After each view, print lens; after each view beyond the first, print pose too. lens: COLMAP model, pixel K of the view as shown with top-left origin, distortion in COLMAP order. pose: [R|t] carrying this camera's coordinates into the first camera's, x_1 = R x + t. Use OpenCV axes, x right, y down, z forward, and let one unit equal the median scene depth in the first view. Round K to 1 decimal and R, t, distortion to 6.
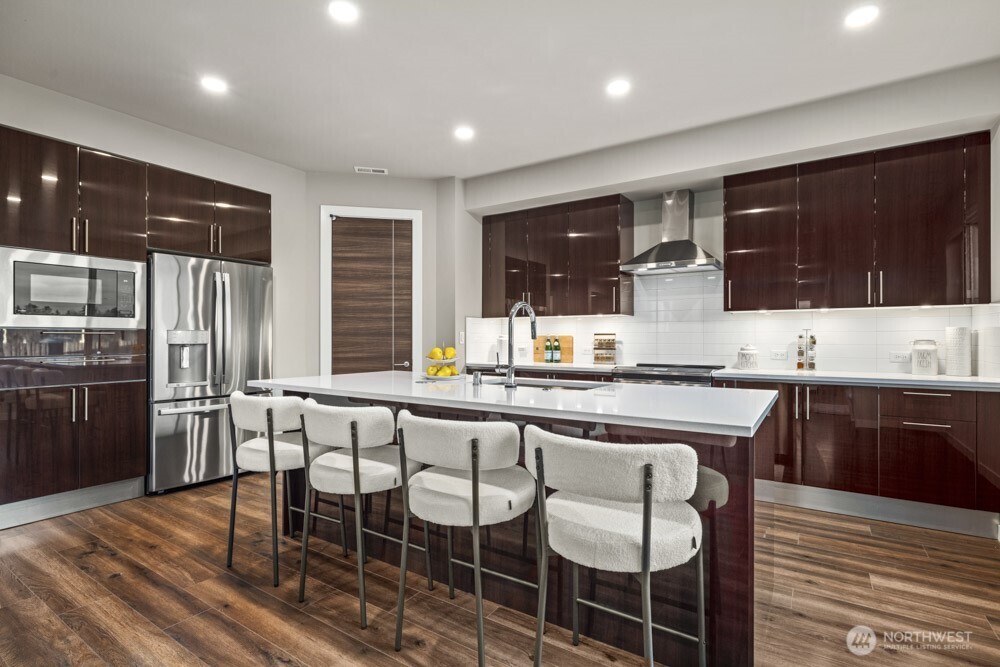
lens RADIAL K [[481.1, 0, 505.6], [0, 481.1, 335.9], [0, 0, 1]] dist [-0.002156, 0.000066]
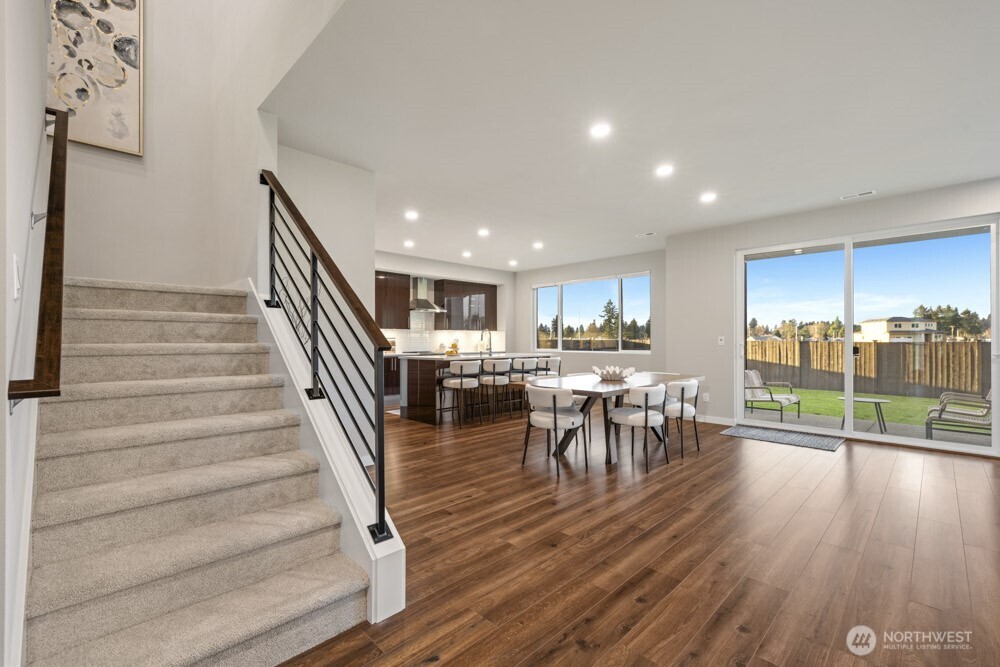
lens RADIAL K [[435.6, 0, 499.3], [0, 435.6, 337.4], [0, 0, 1]] dist [0.009480, -0.001637]
pose [[0.208778, 0.005462, 0.977948, -1.588974], [-0.004047, 0.999981, -0.004721, -0.000135], [-0.977955, -0.002972, 0.208797, 0.175399]]
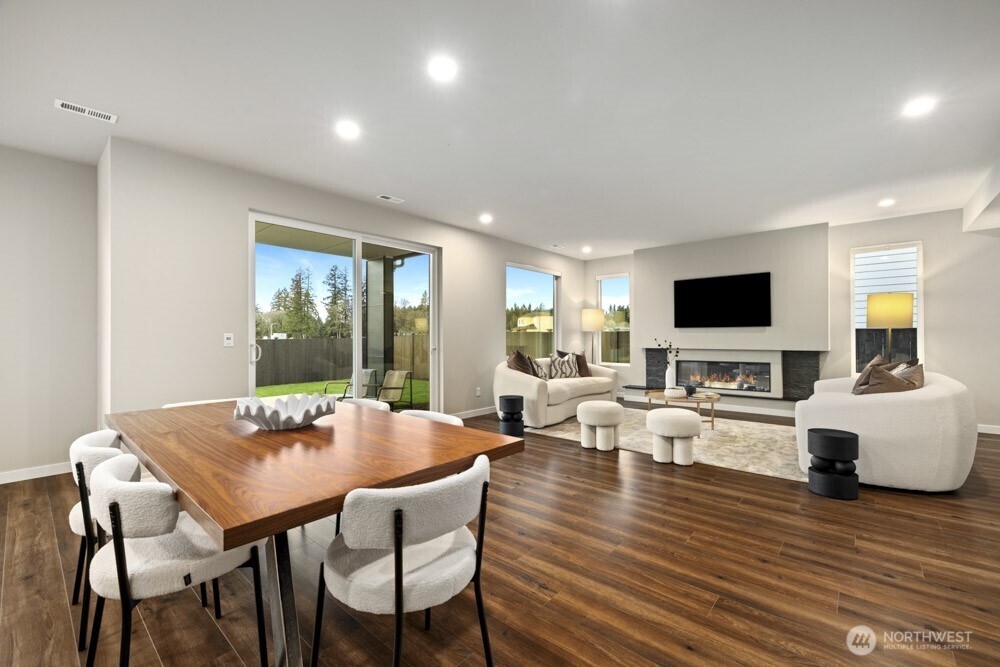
lens RADIAL K [[420.0, 0, 505.8], [0, 420.0, 340.0], [0, 0, 1]] dist [-0.001302, 0.000531]
pose [[-0.990911, 0.003268, 0.134477, -0.769063], [0.003471, 0.999993, 0.001276, 0.002605], [-0.134471, 0.001732, -0.990916, 0.564309]]
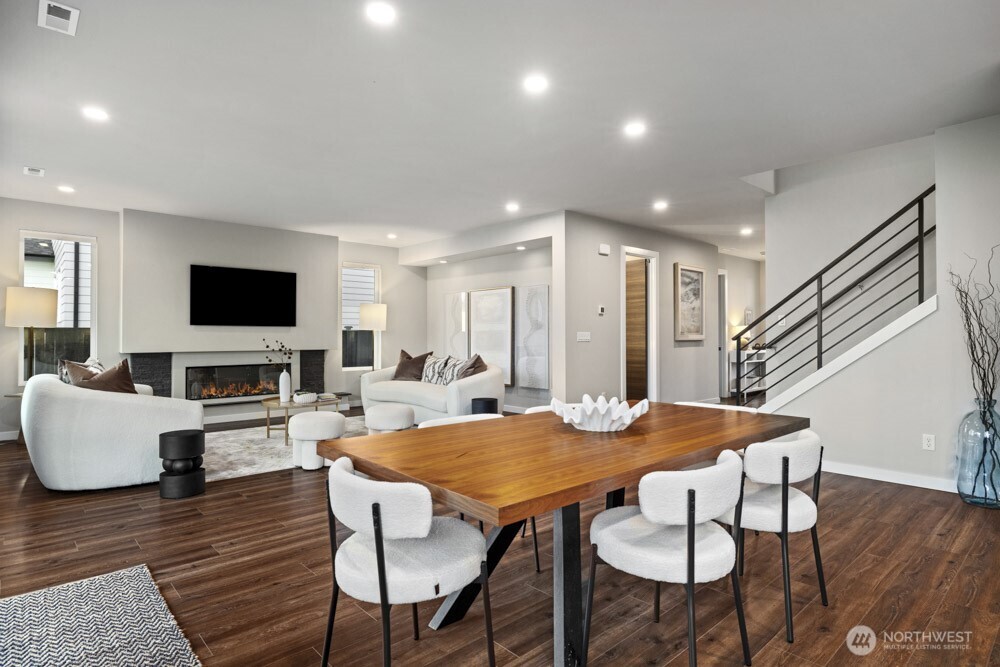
lens RADIAL K [[539.6, 0, 500.9], [0, 539.6, 329.9], [0, 0, 1]] dist [-0.001924, -0.002556]
pose [[-0.249703, -0.010027, -0.968271, 0.135468], [0.006015, 0.999911, -0.011905, -0.000328], [0.968304, -0.008797, -0.249621, 0.168490]]
